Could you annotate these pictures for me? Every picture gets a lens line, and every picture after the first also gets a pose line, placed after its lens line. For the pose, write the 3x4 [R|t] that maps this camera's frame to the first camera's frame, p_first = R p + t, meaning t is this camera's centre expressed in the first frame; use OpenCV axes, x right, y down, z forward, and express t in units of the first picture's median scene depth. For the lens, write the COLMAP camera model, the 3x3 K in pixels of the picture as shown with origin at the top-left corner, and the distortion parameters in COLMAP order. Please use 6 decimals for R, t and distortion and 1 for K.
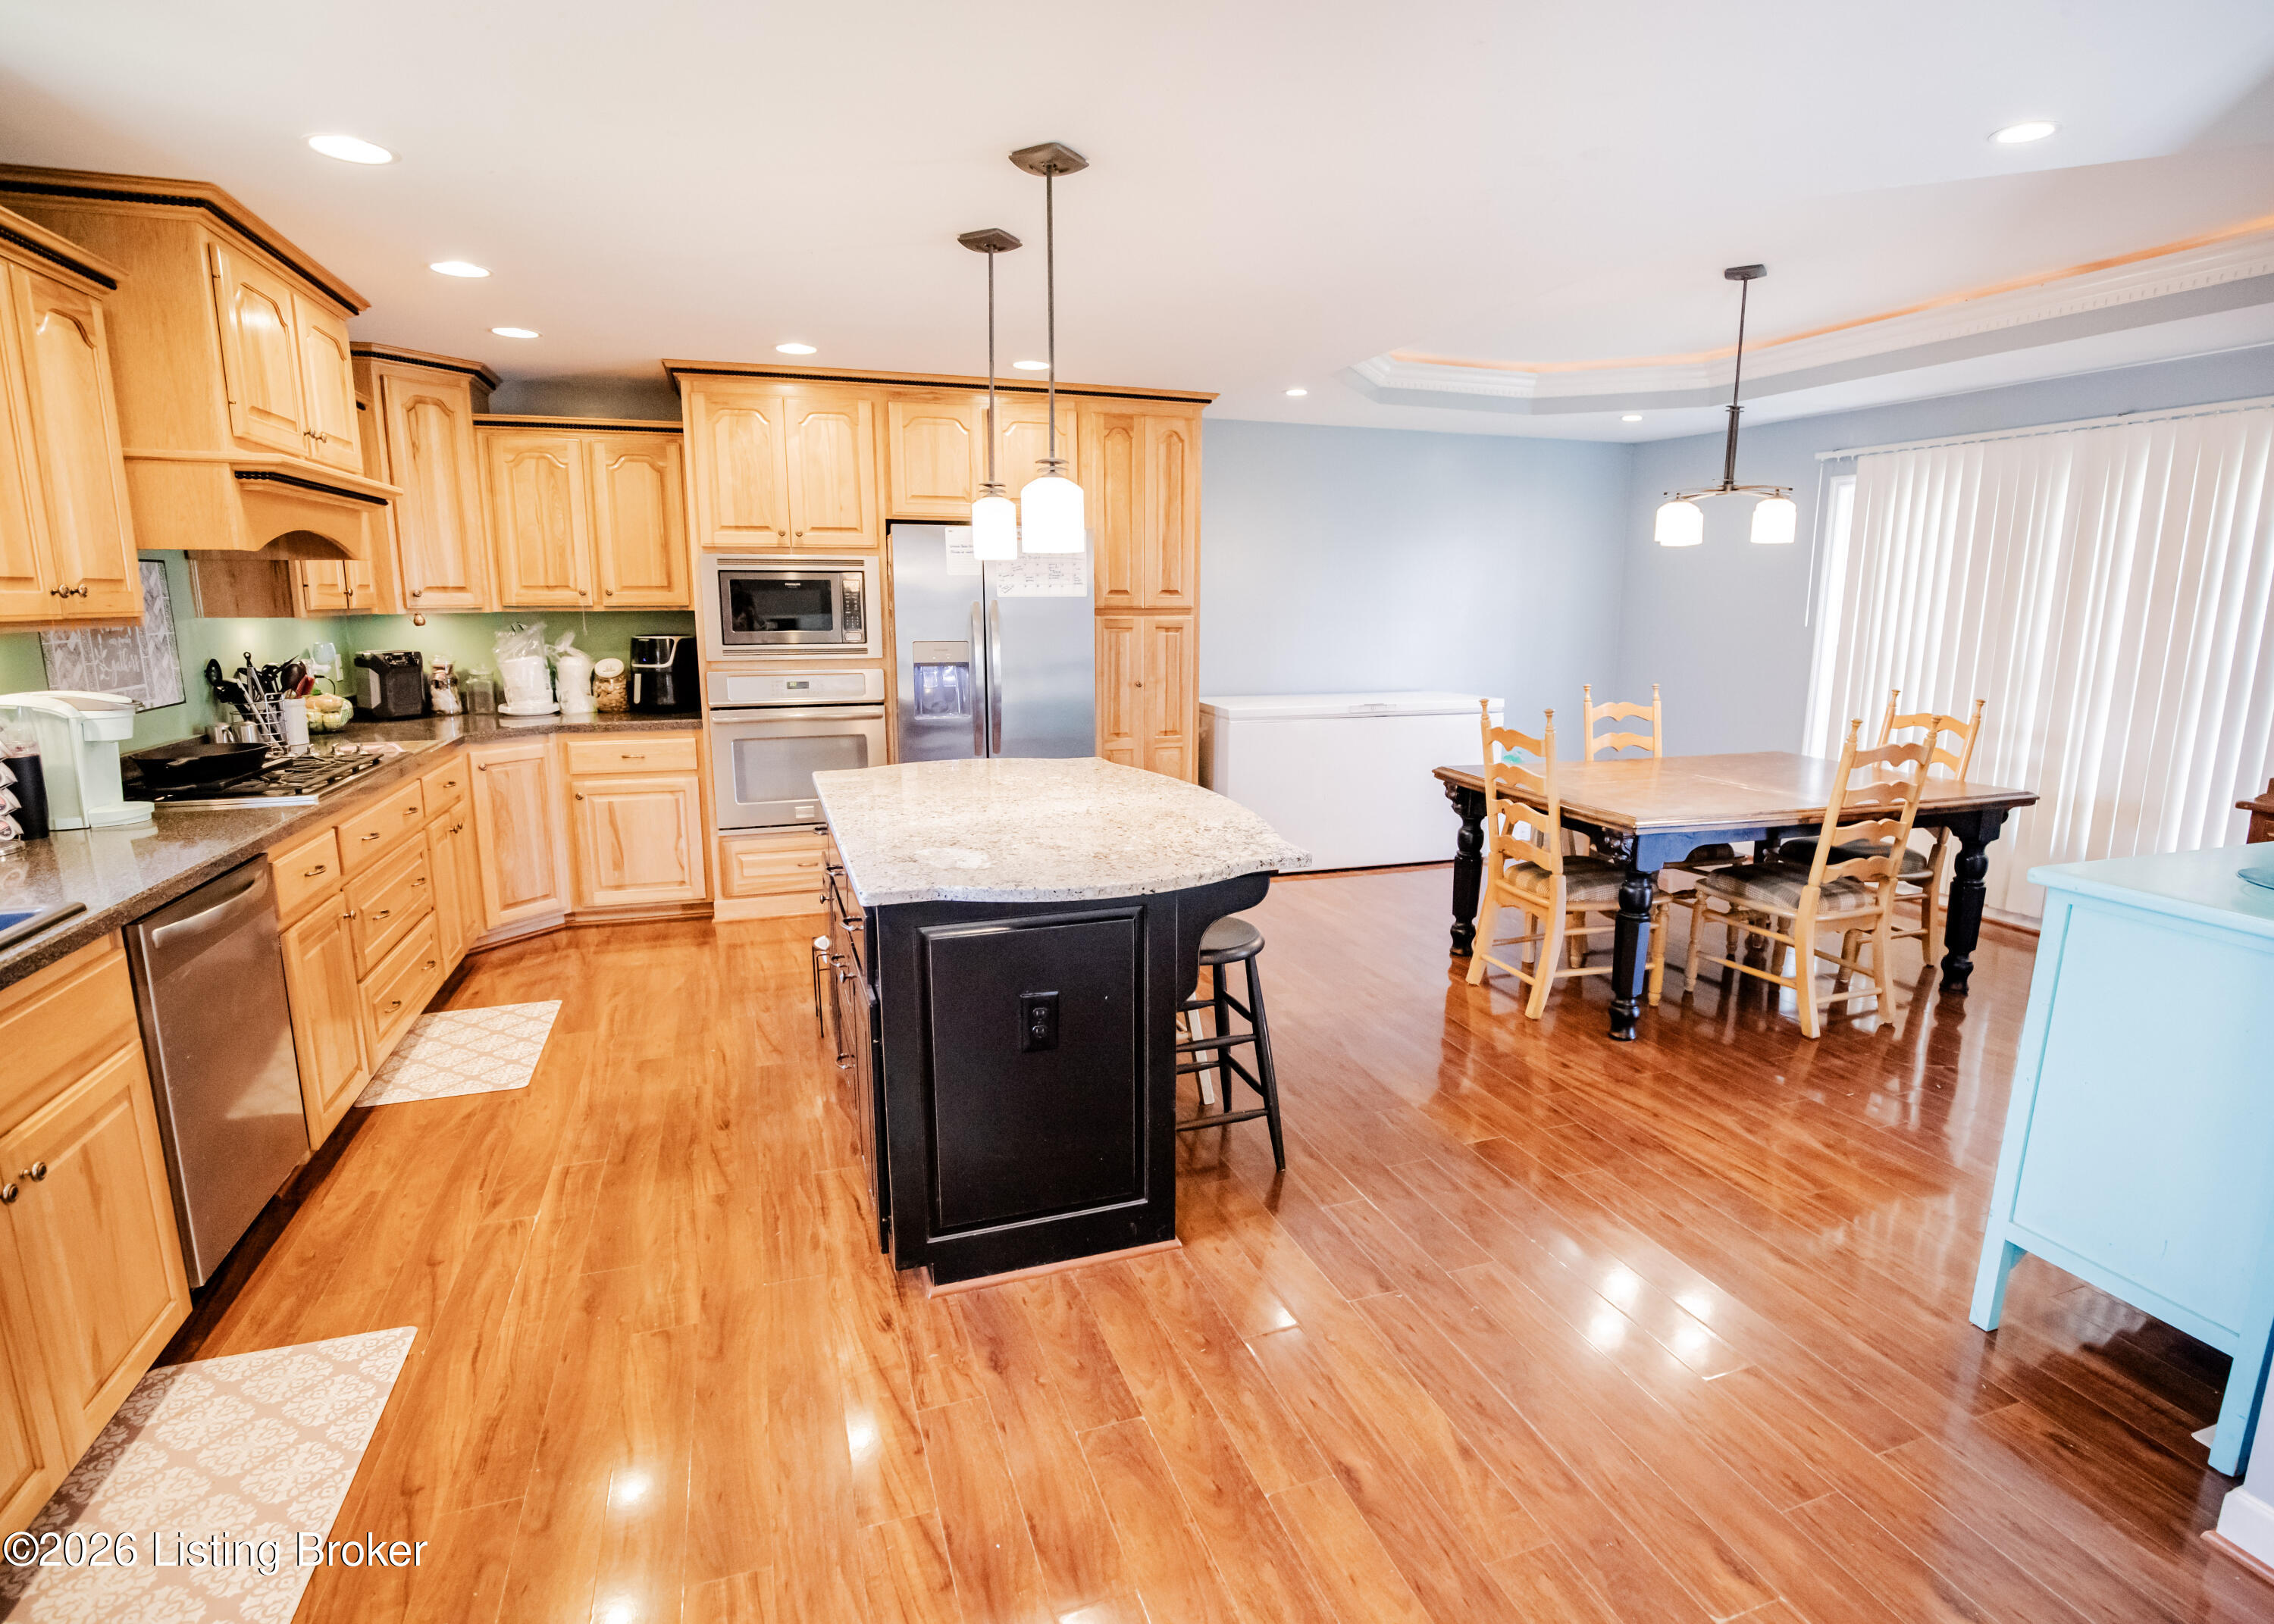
lens RADIAL K [[1145.7, 0, 1154.8], [0, 1145.7, 813.9], [0, 0, 1]] dist [-0.018829, 0.000412]
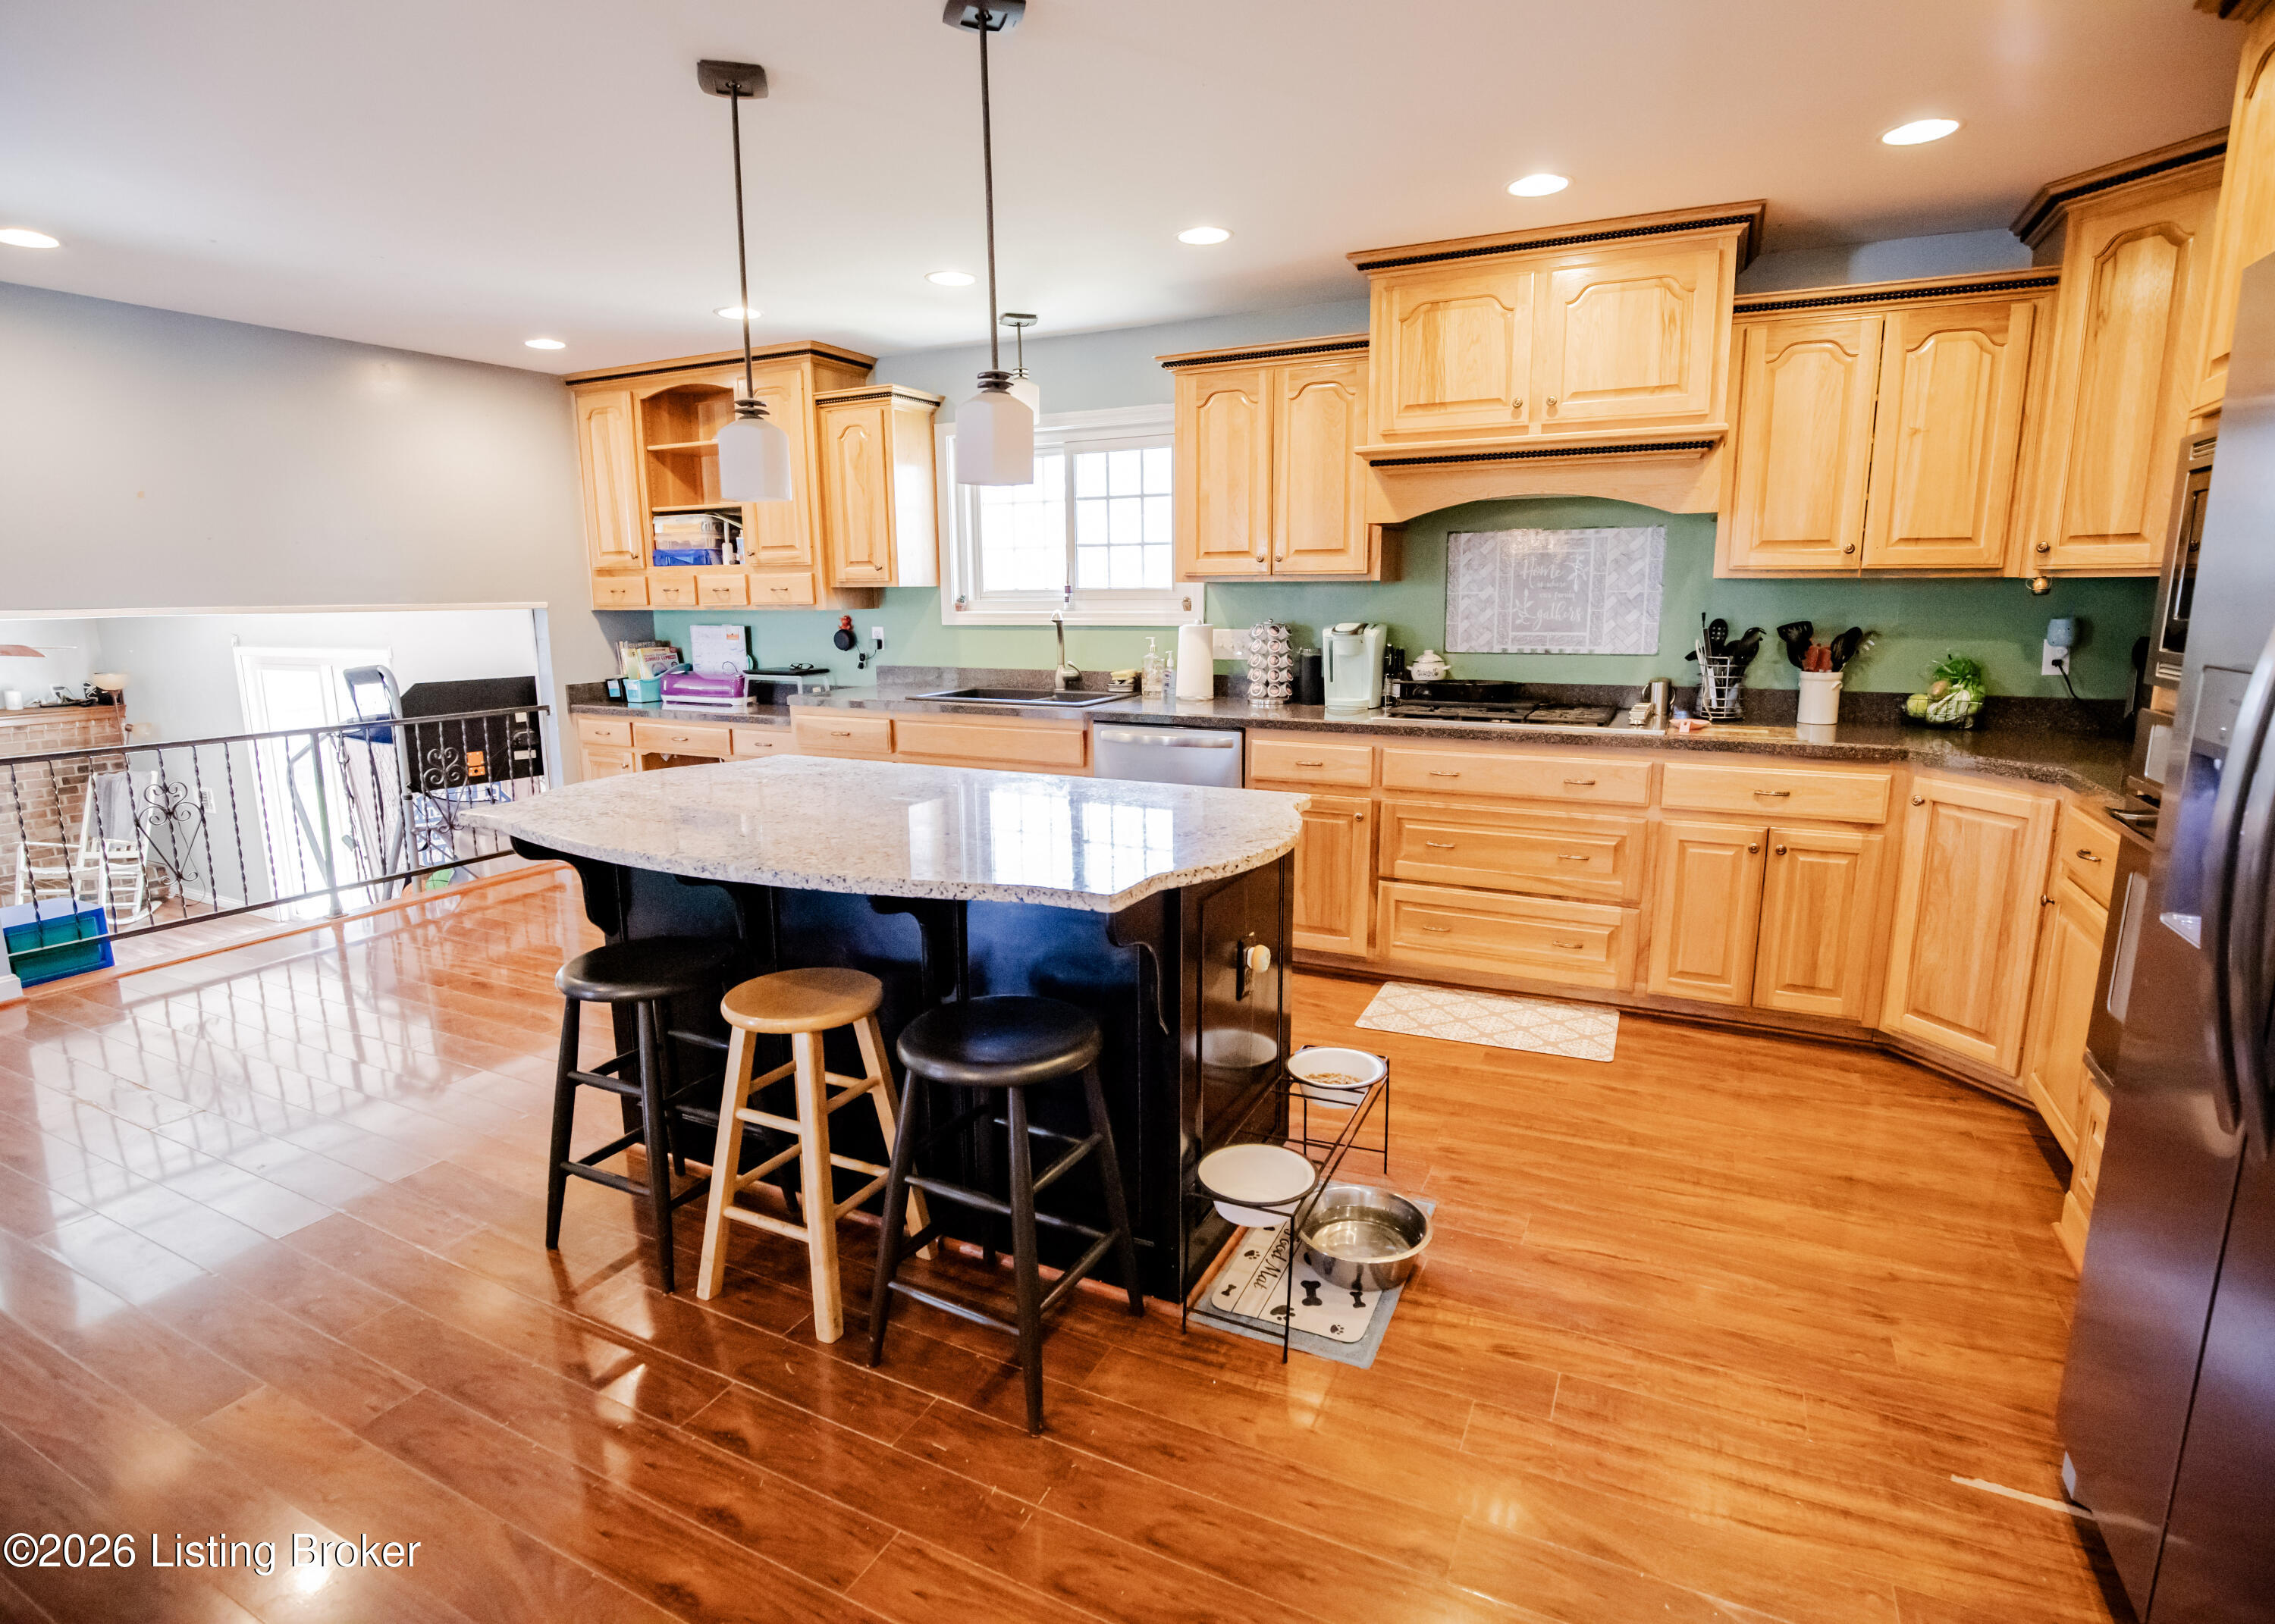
lens RADIAL K [[1146.2, 0, 1155.3], [0, 1146.2, 813.9], [0, 0, 1]] dist [-0.018829, 0.000412]
pose [[-0.716428, 0.134608, -0.684552, 0.199694], [-0.125951, 0.940133, 0.316680, -0.184678], [0.686198, 0.313098, -0.656584, 1.088073]]
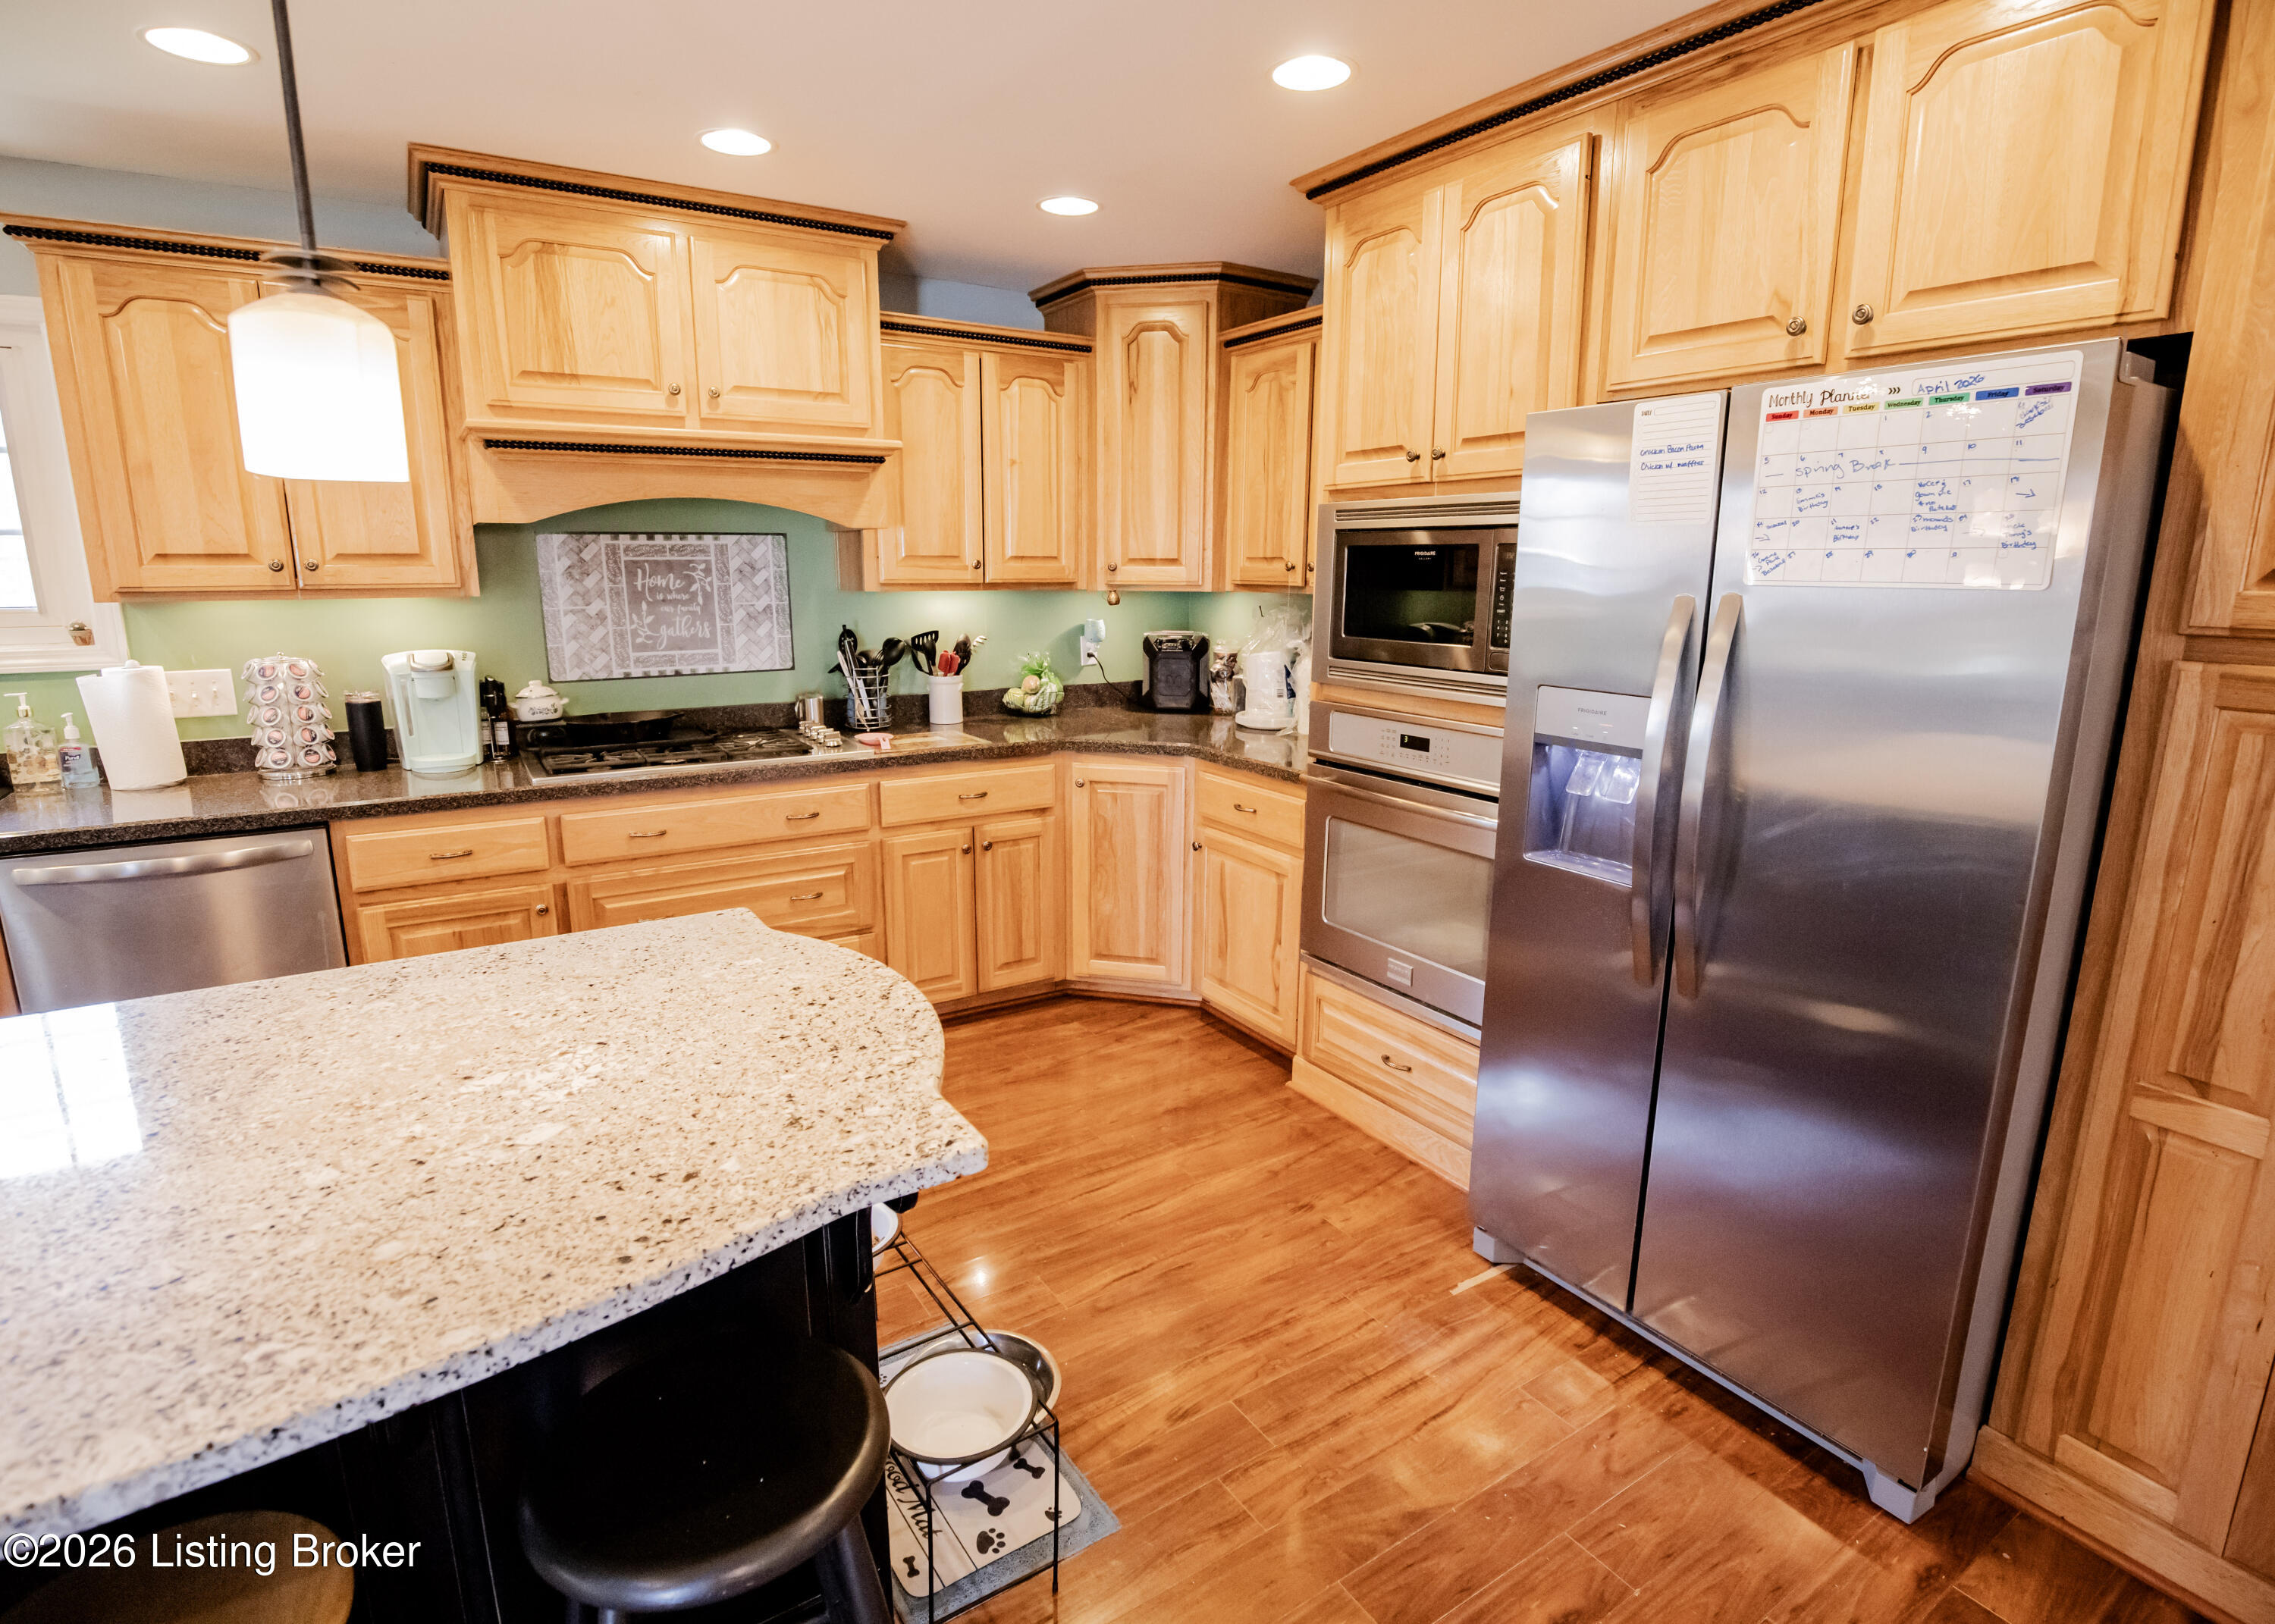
lens RADIAL K [[1146.2, 0, 1155.3], [0, 1146.2, 813.9], [0, 0, 1]] dist [-0.018829, 0.000412]
pose [[0.226864, 0.207663, -0.951530, 0.191662], [-0.186208, 0.968229, 0.166911, -0.158646], [0.955960, 0.139316, 0.258325, 0.807911]]
